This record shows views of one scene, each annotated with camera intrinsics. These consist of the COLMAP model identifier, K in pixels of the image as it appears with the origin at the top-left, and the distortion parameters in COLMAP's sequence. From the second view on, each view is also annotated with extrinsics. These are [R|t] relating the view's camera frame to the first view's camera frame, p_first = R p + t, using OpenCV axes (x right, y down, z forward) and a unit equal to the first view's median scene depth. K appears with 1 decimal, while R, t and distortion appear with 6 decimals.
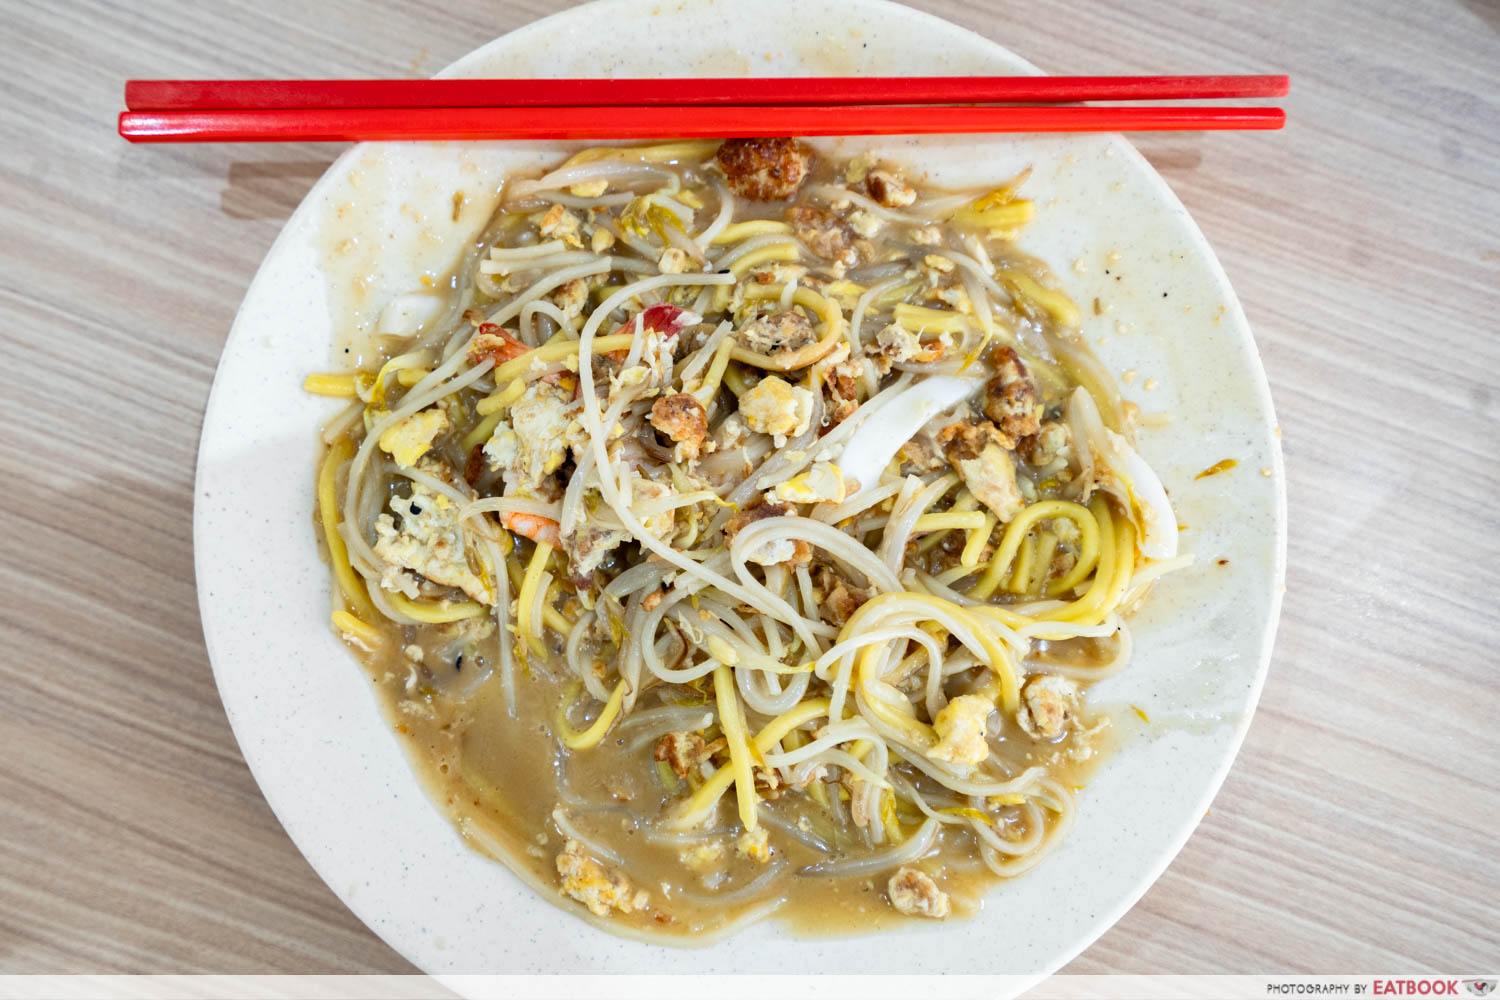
lens RADIAL K [[1734.8, 0, 750.0], [0, 1734.8, 500.0], [0, 0, 1]] dist [0.005013, -0.003130]
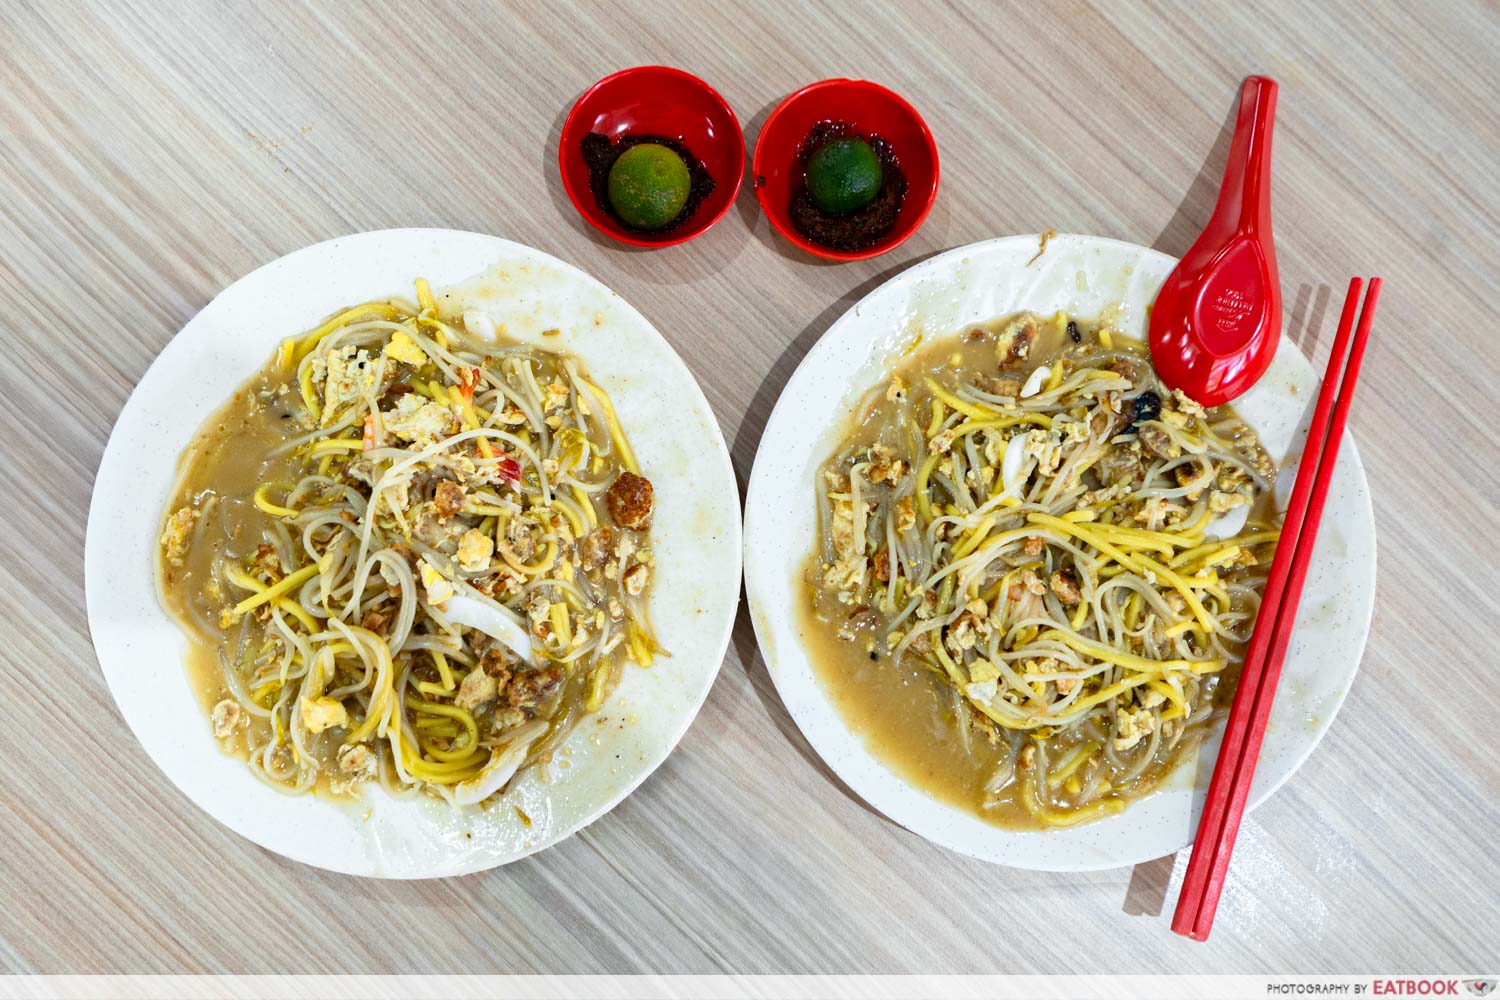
lens RADIAL K [[1734.8, 0, 750.0], [0, 1734.8, 500.0], [0, 0, 1]] dist [0.005013, -0.003130]
pose [[0.299323, 0.952096, -0.062594, 0.151172], [-0.953904, 0.300097, 0.003127, -0.322348], [0.021761, 0.058773, 0.998034, -0.671682]]
